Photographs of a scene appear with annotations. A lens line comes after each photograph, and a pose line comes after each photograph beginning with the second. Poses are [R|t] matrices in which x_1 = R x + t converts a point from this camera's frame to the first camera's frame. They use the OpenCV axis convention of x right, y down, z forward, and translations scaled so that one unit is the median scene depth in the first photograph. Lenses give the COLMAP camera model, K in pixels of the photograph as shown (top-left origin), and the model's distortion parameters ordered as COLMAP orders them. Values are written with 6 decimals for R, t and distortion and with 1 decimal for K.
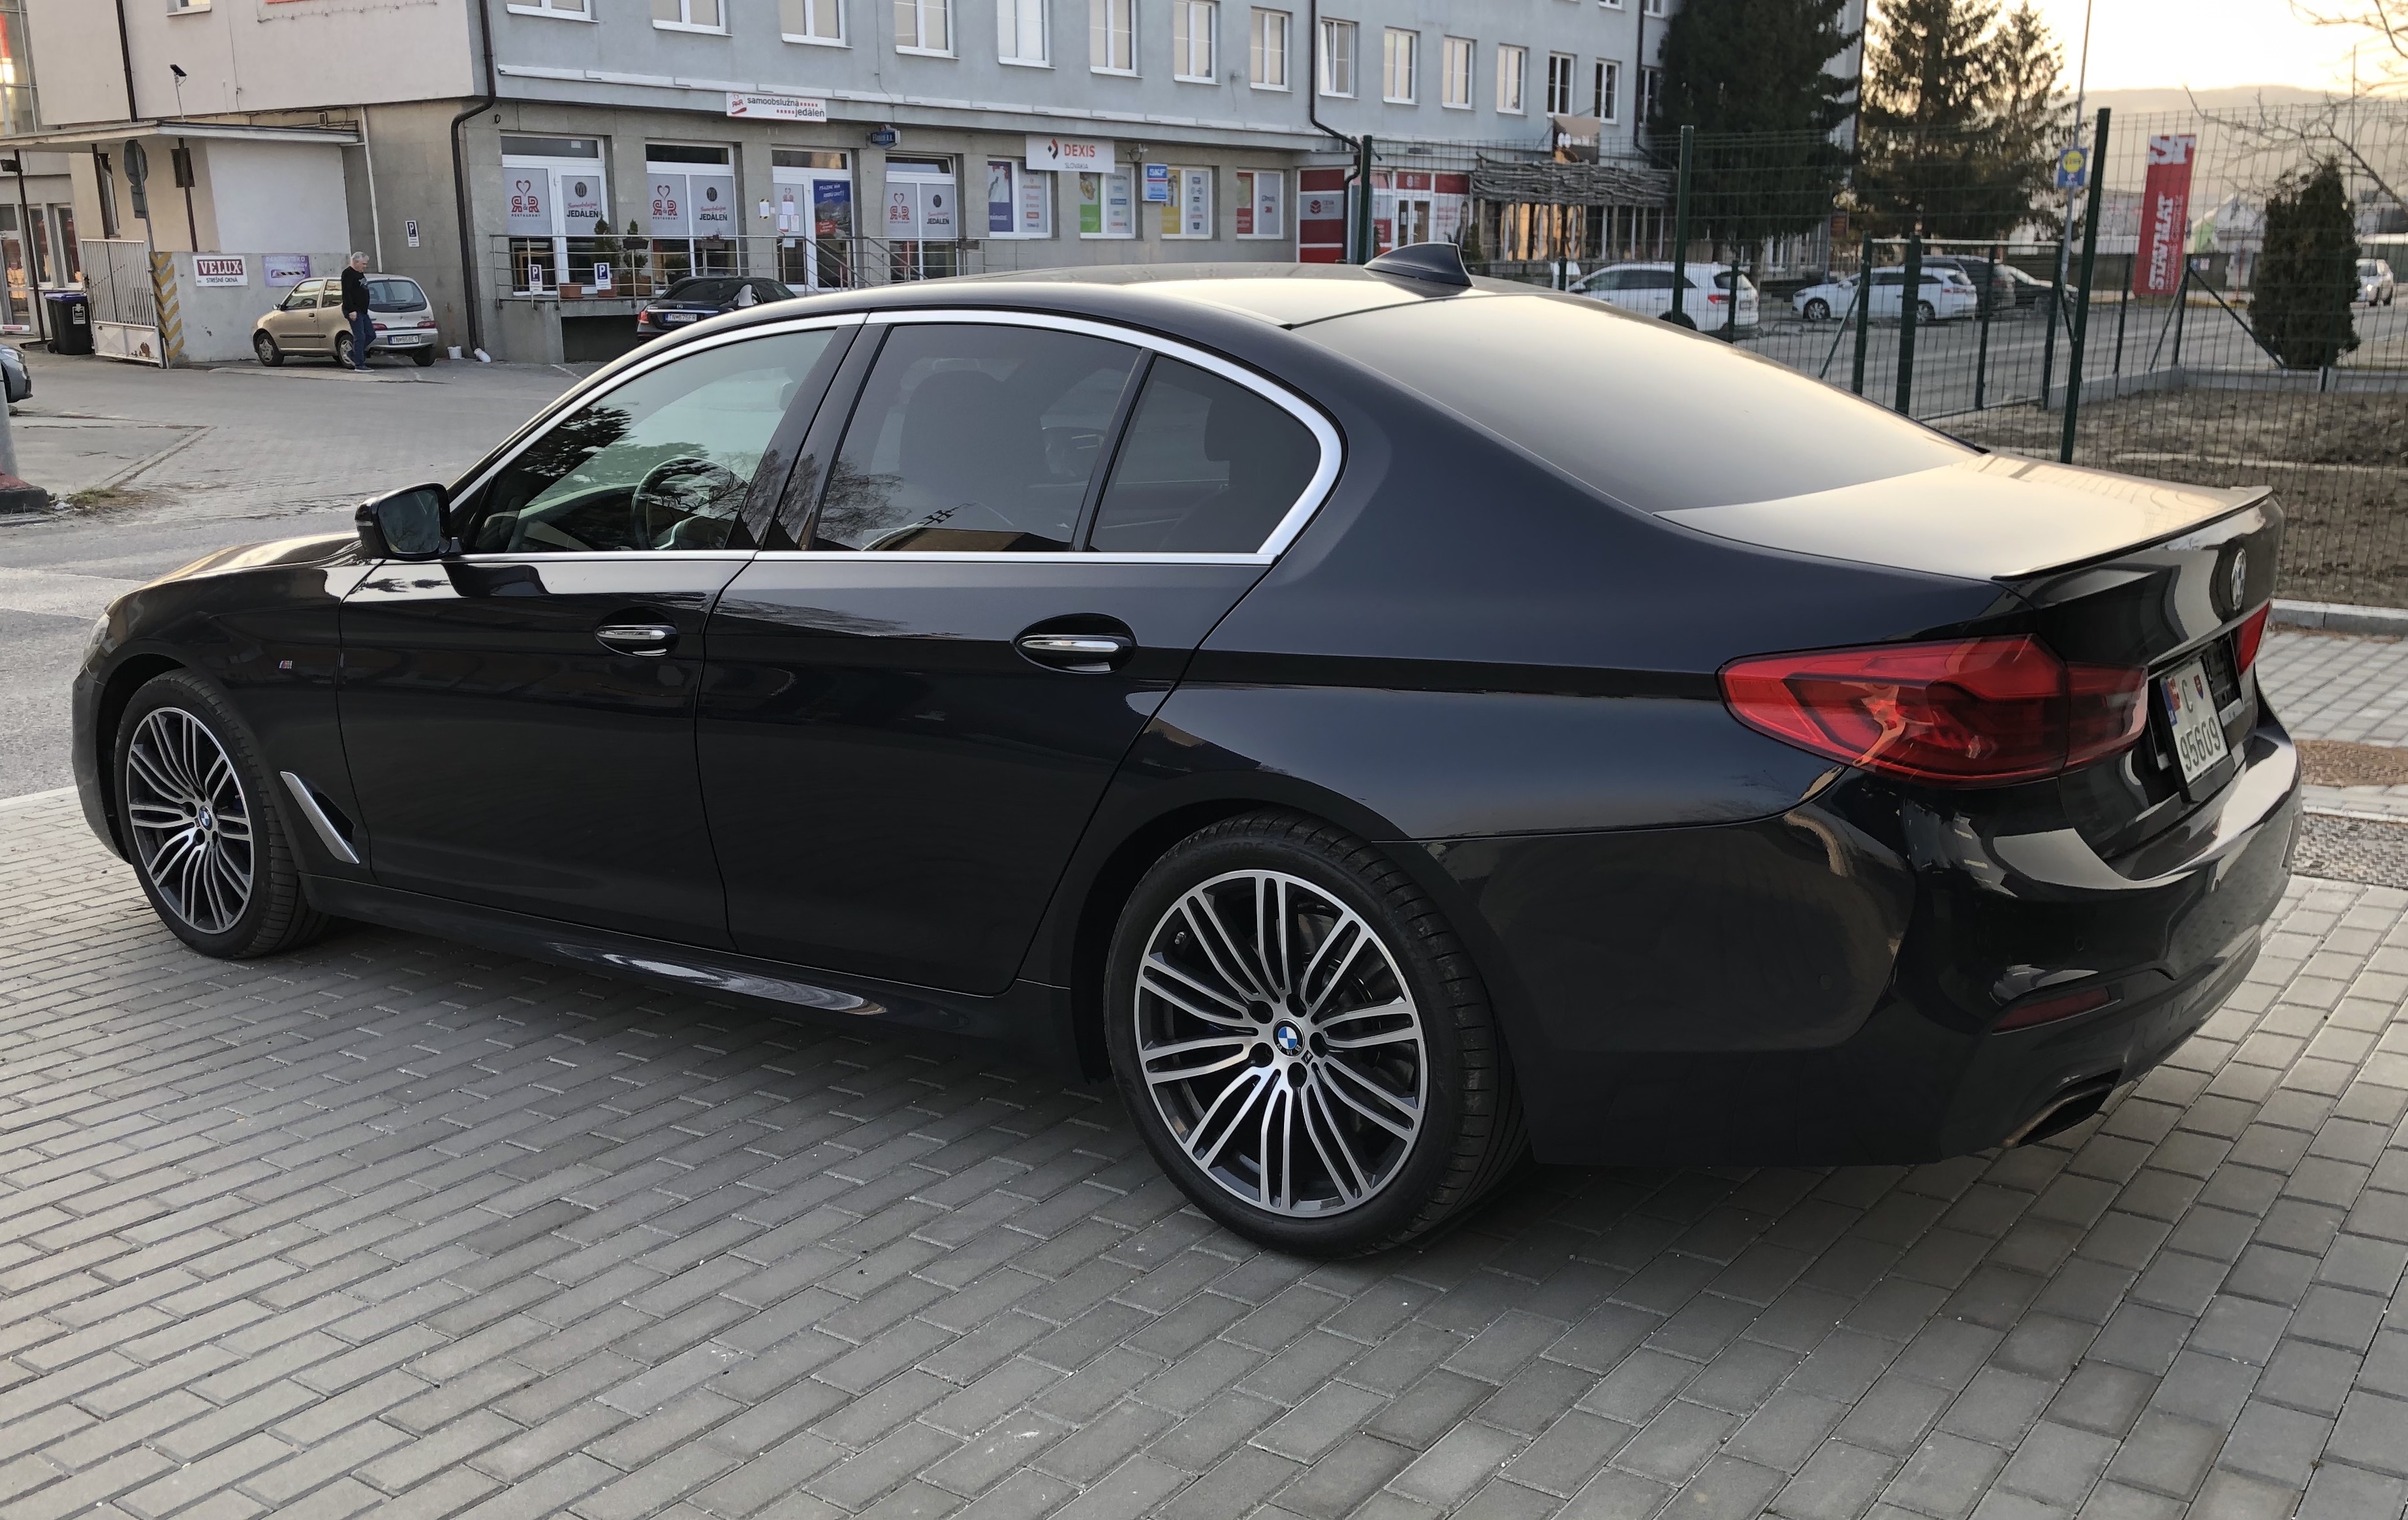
lens RADIAL K [[2116.8, 0, 1204.0], [0, 2116.8, 760.0], [0, 0, 1]] dist [0.114313, -0.253003]
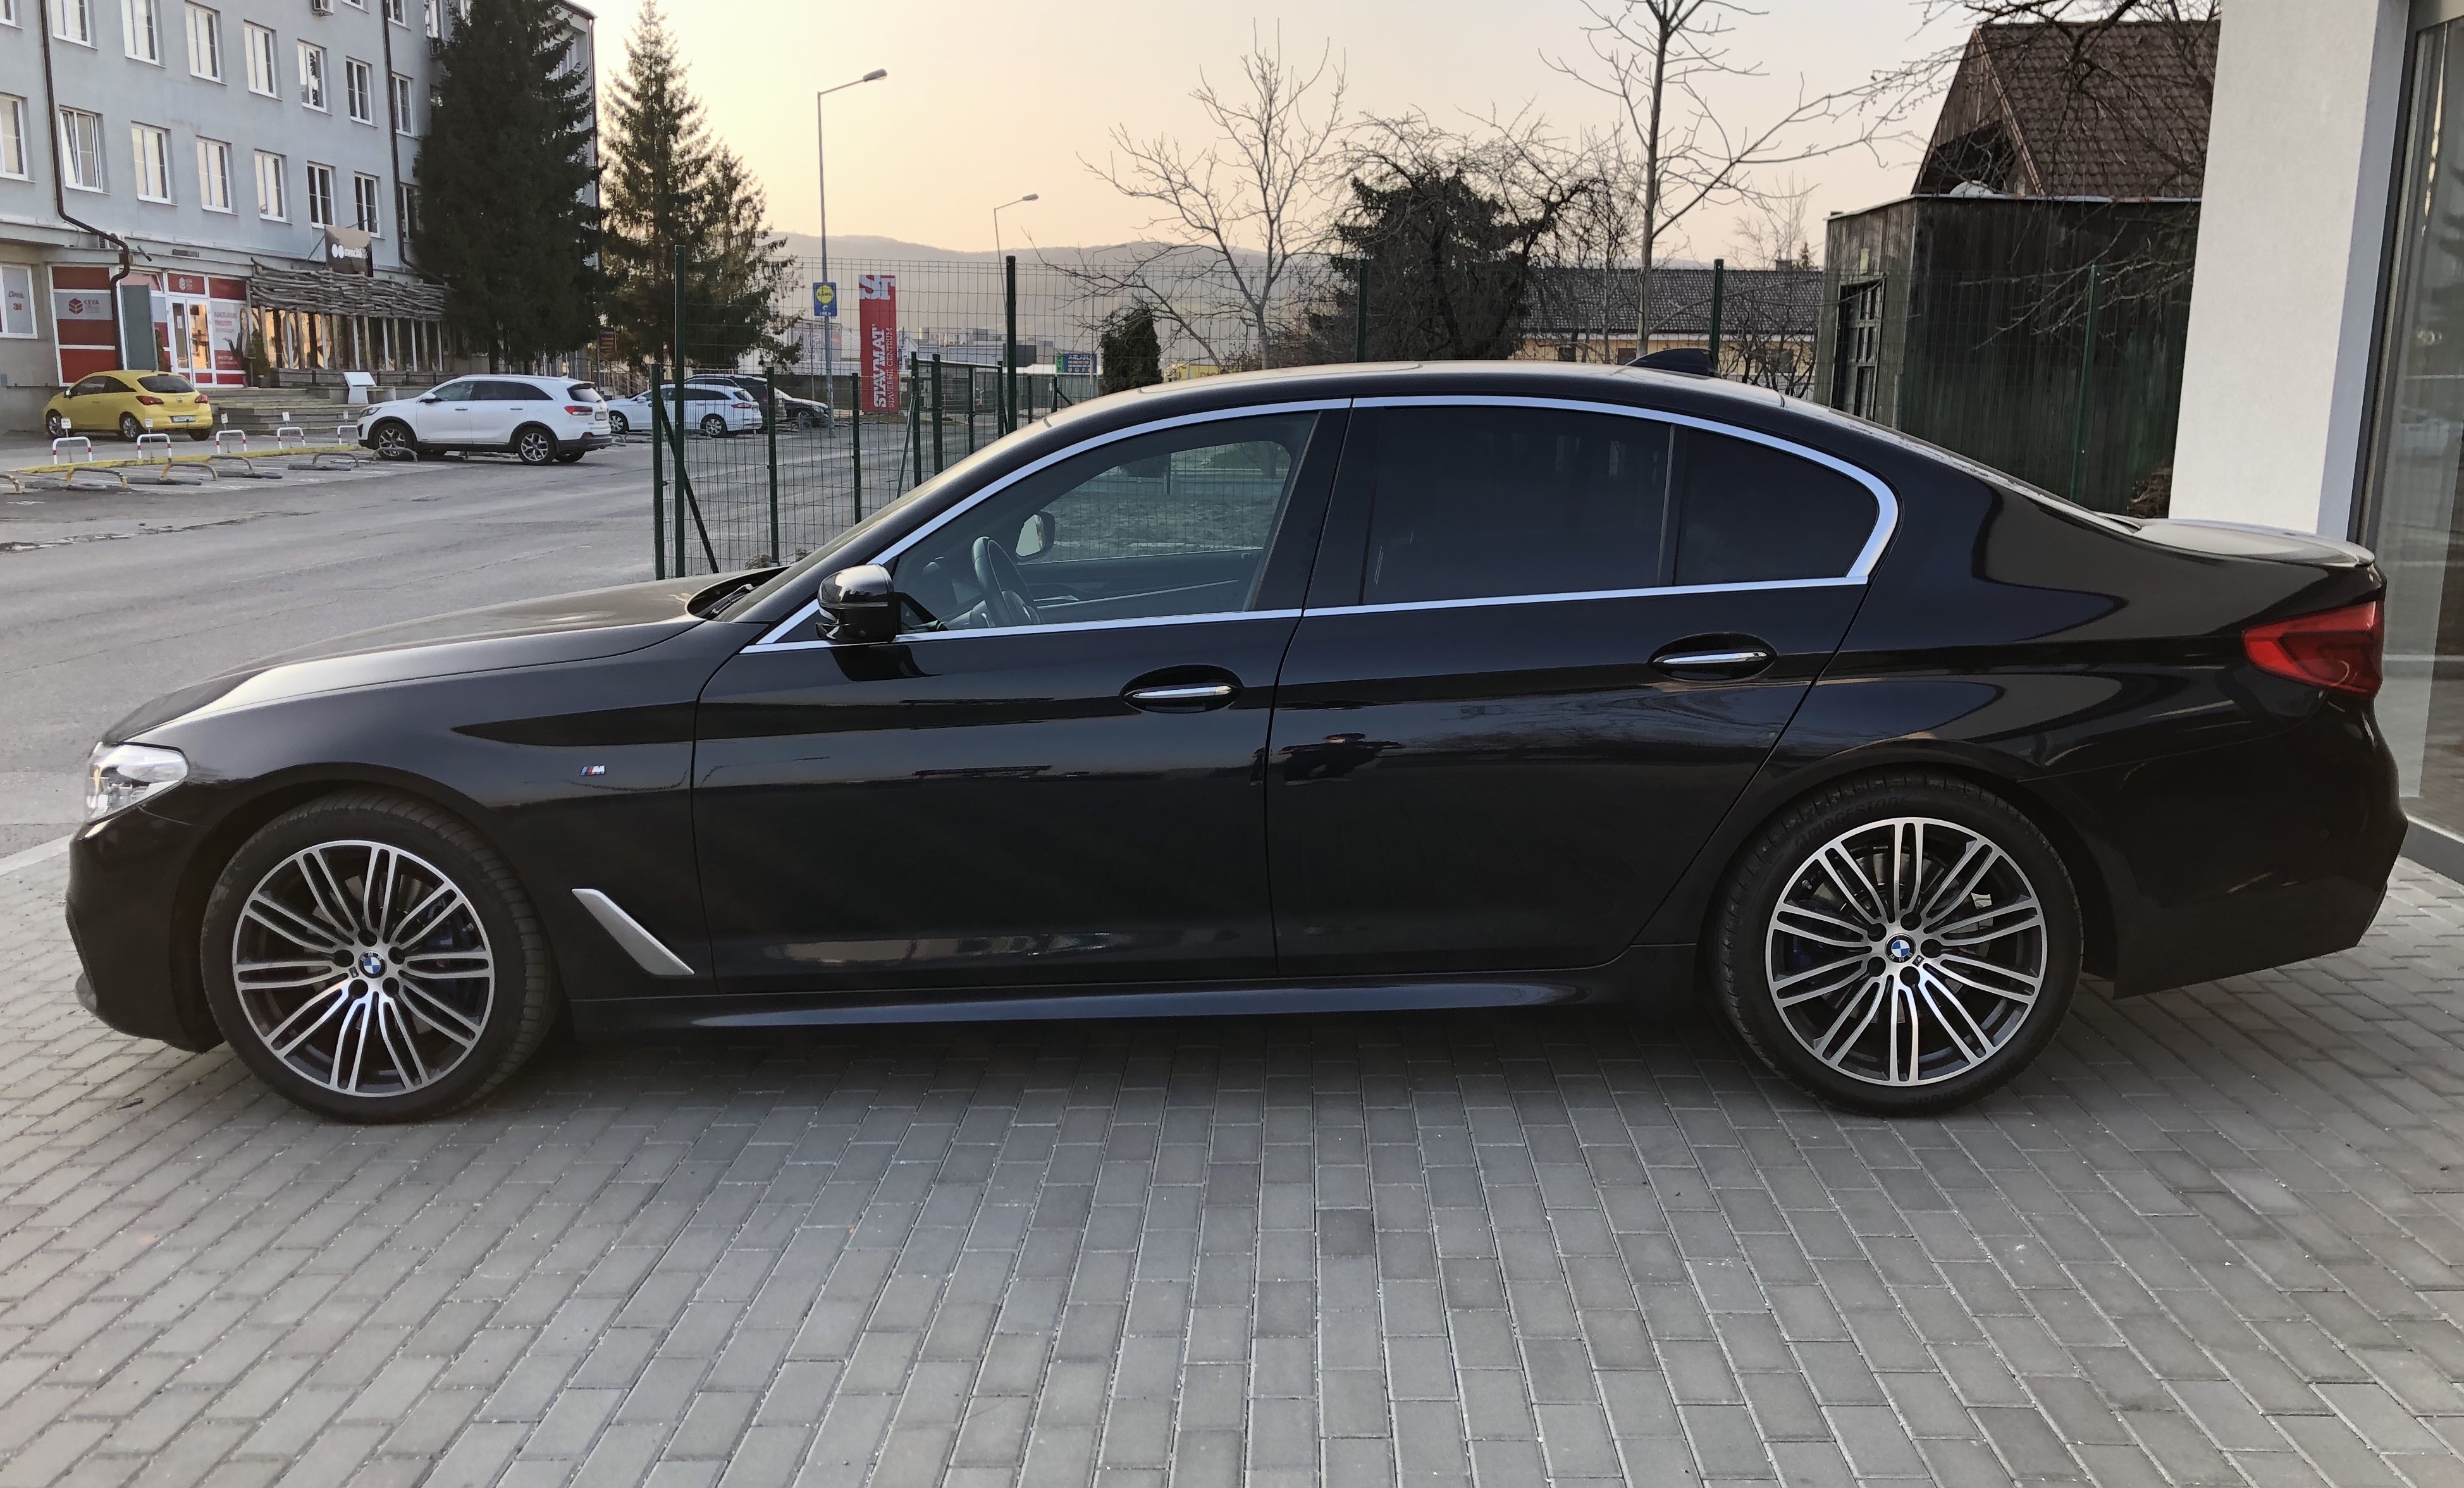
lens RADIAL K [[2064.1, 0, 1166.0], [0, 2064.1, 747.9], [0, 0, 1]] dist [0.003909, 0.023245]
pose [[0.836045, -0.080486, 0.542726, -0.055324], [0.108706, 0.993871, -0.020066, -0.000733], [-0.537785, 0.075774, 0.839670, 0.009764]]
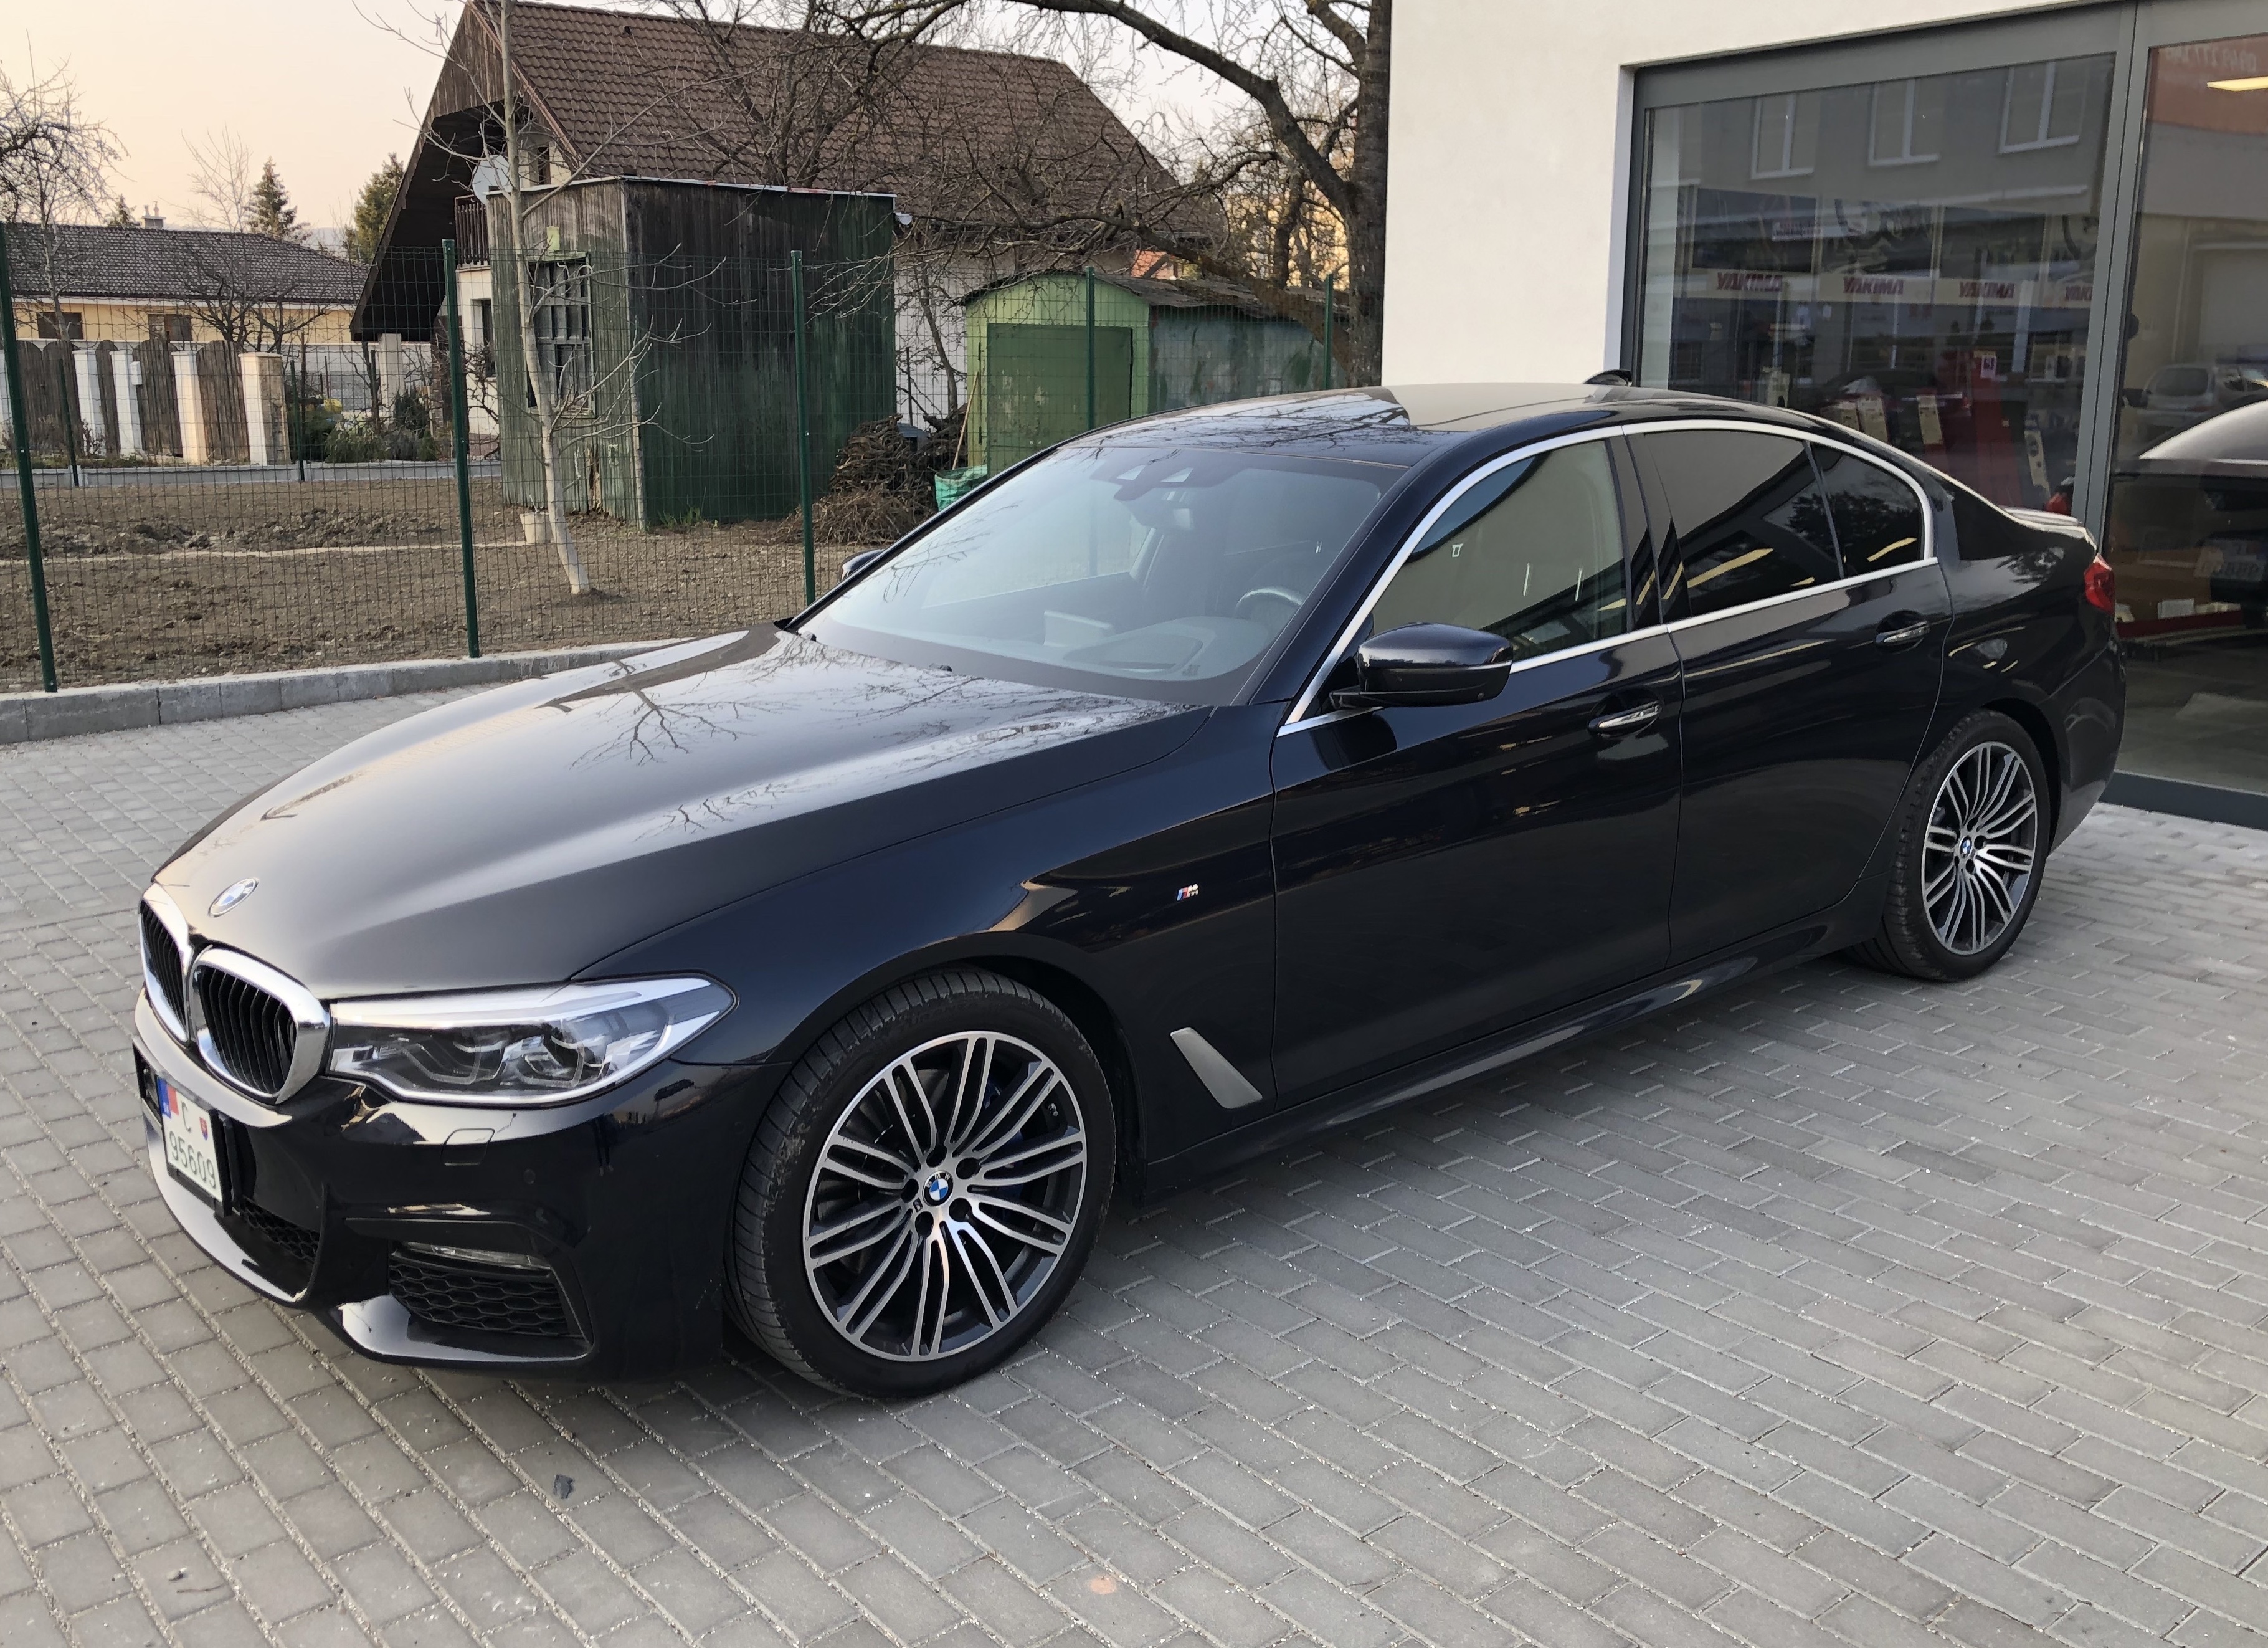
lens RADIAL K [[2061.7, 0, 1139.4], [0, 2061.7, 728.3], [0, 0, 1]] dist [0.086742, -0.178061]
pose [[0.263170, -0.164486, 0.950624, -0.090783], [0.217814, 0.970047, 0.107547, -0.014953], [-0.939840, 0.178756, 0.291114, 0.061616]]
